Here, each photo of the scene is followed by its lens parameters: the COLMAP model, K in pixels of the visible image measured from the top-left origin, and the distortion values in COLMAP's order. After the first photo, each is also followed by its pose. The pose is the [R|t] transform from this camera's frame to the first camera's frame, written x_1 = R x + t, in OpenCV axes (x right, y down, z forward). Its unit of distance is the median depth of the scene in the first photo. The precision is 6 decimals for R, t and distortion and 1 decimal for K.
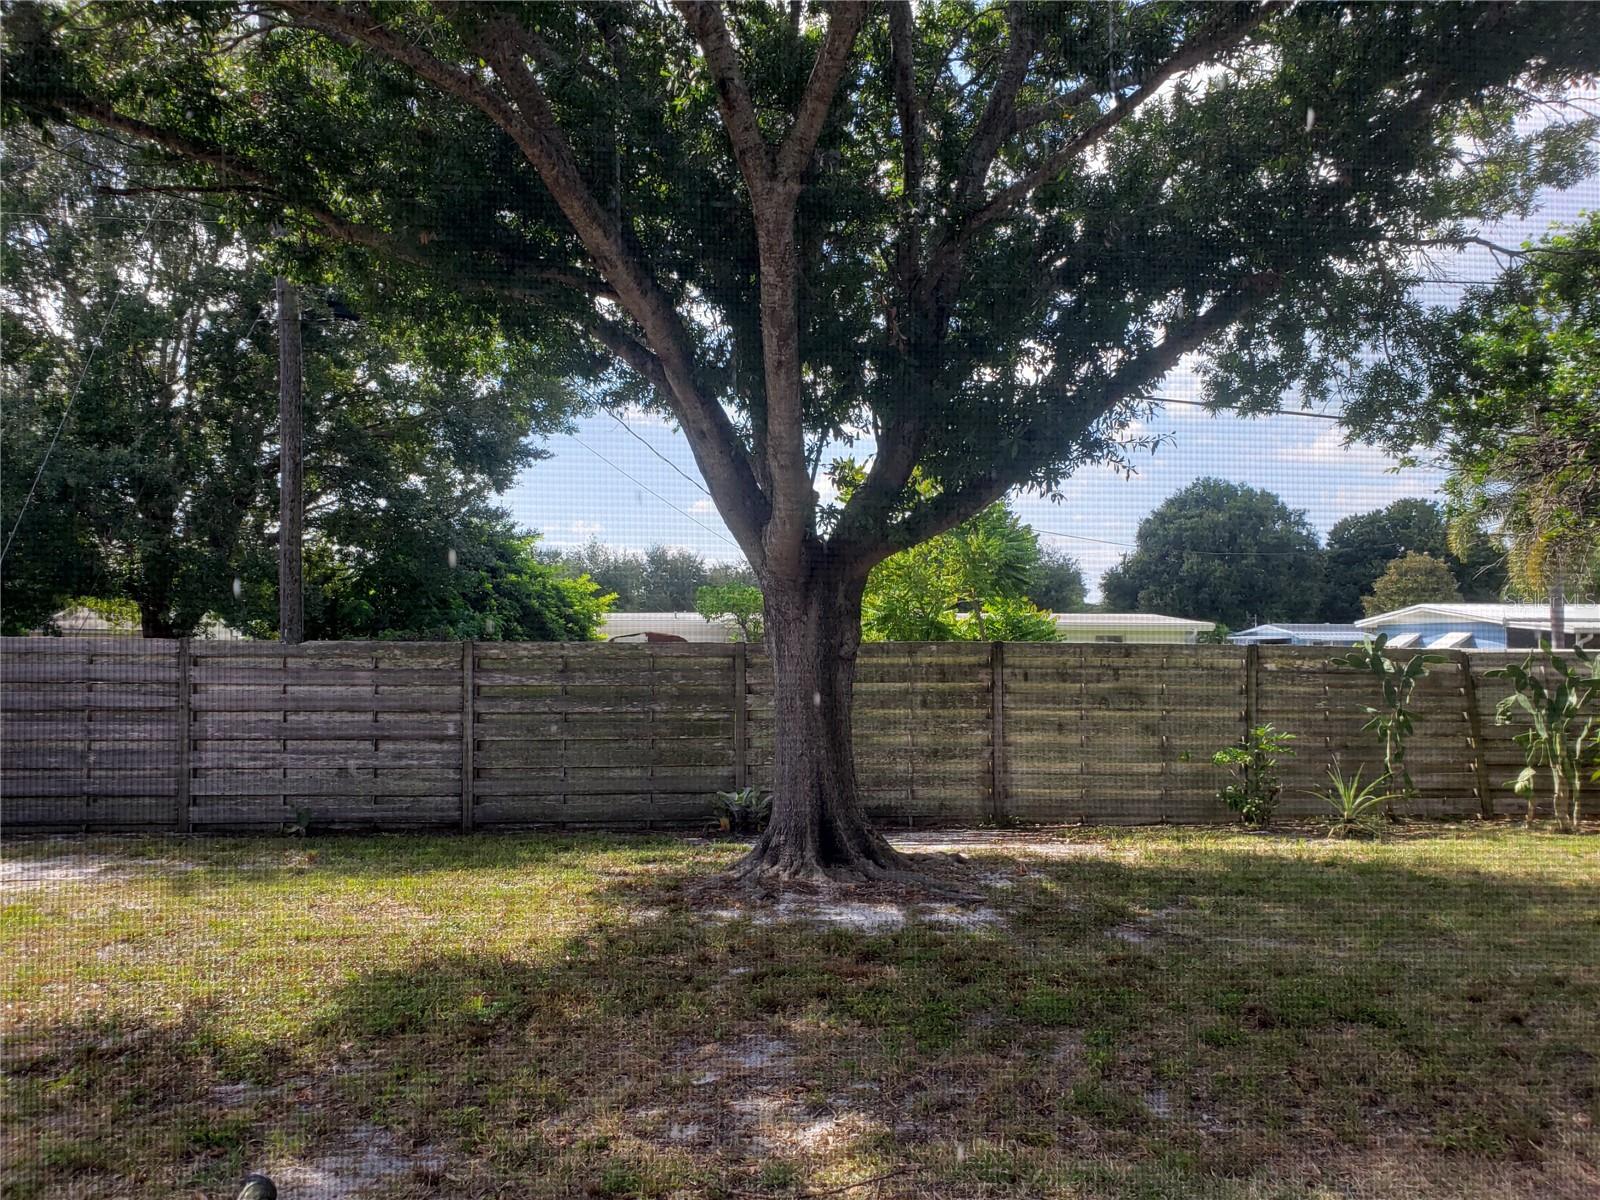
lens RADIAL K [[1249.0, 0, 802.9], [0, 1249.0, 601.5], [0, 0, 1]] dist [-0.004211, 0.020014]
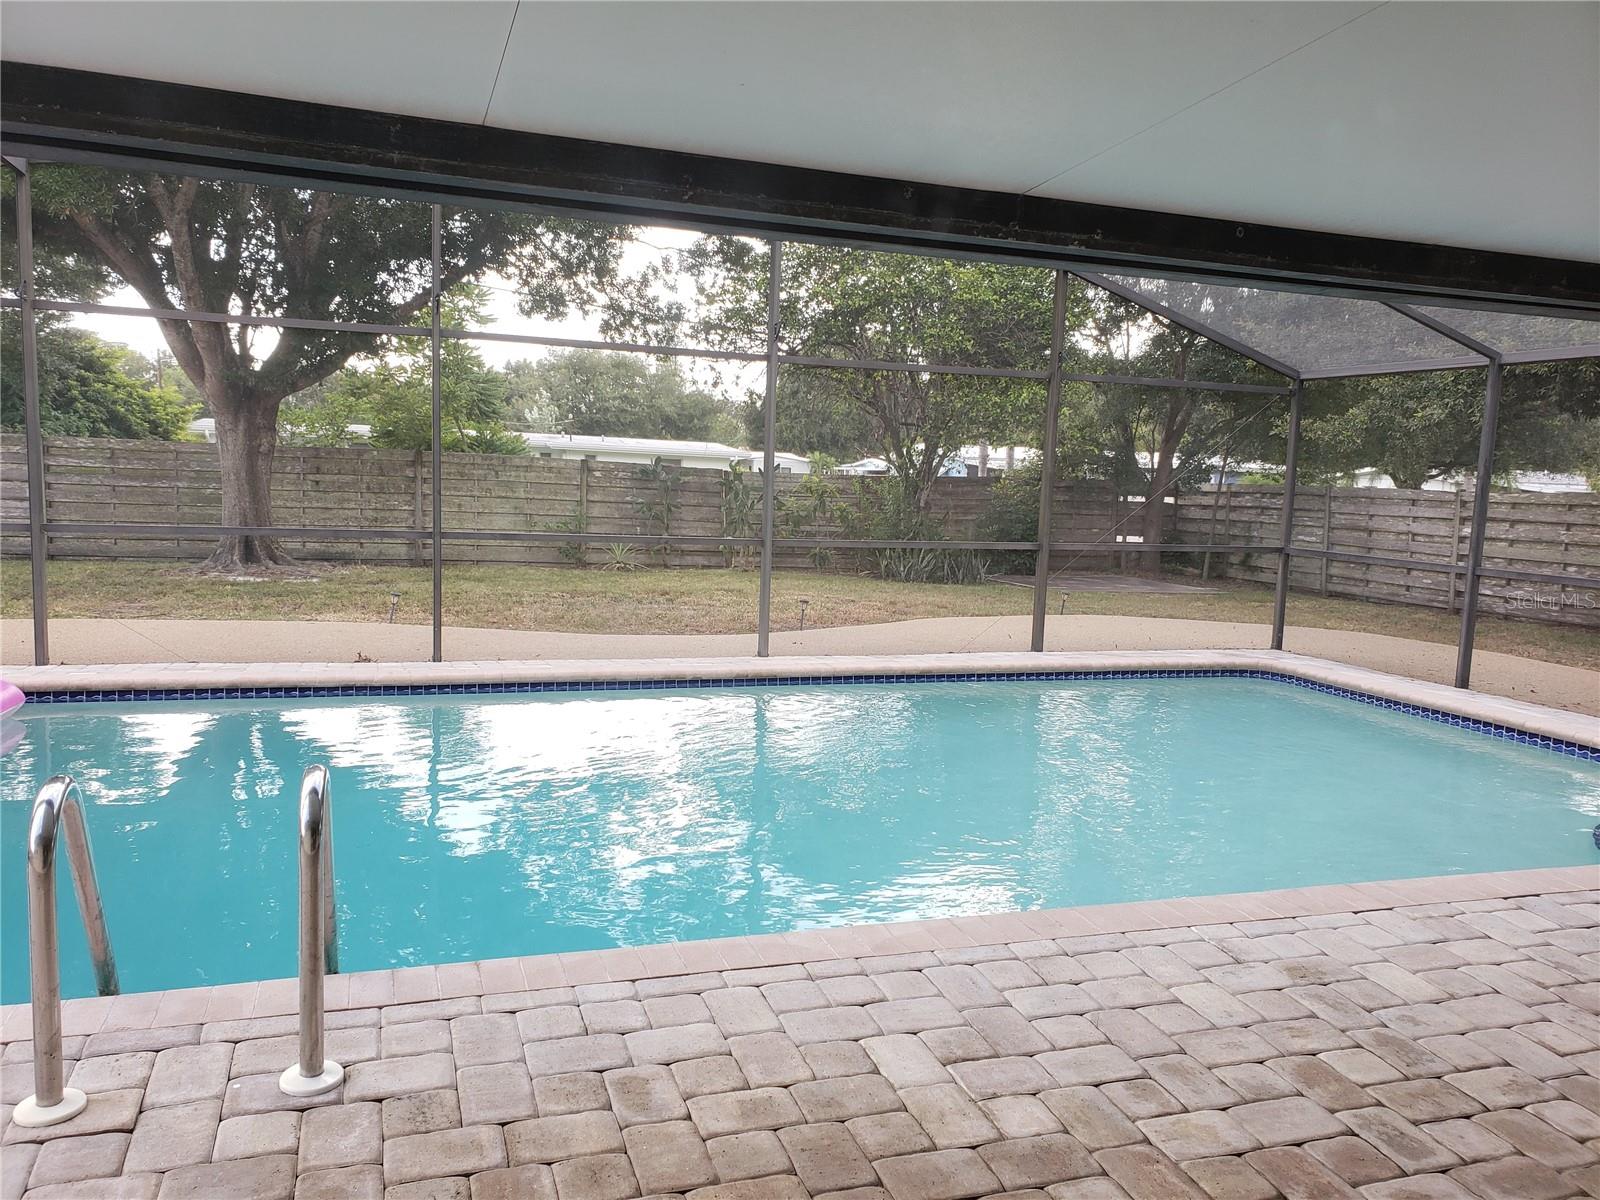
lens RADIAL K [[1249.0, 0, 797.2], [0, 1249.0, 605.4], [0, 0, 1]] dist [-0.004211, 0.020014]
pose [[0.970235, 0.011610, 0.241885, 0.250311], [-0.046458, 0.989221, 0.138865, -0.016004], [-0.237665, -0.145970, 0.960317, -0.679467]]
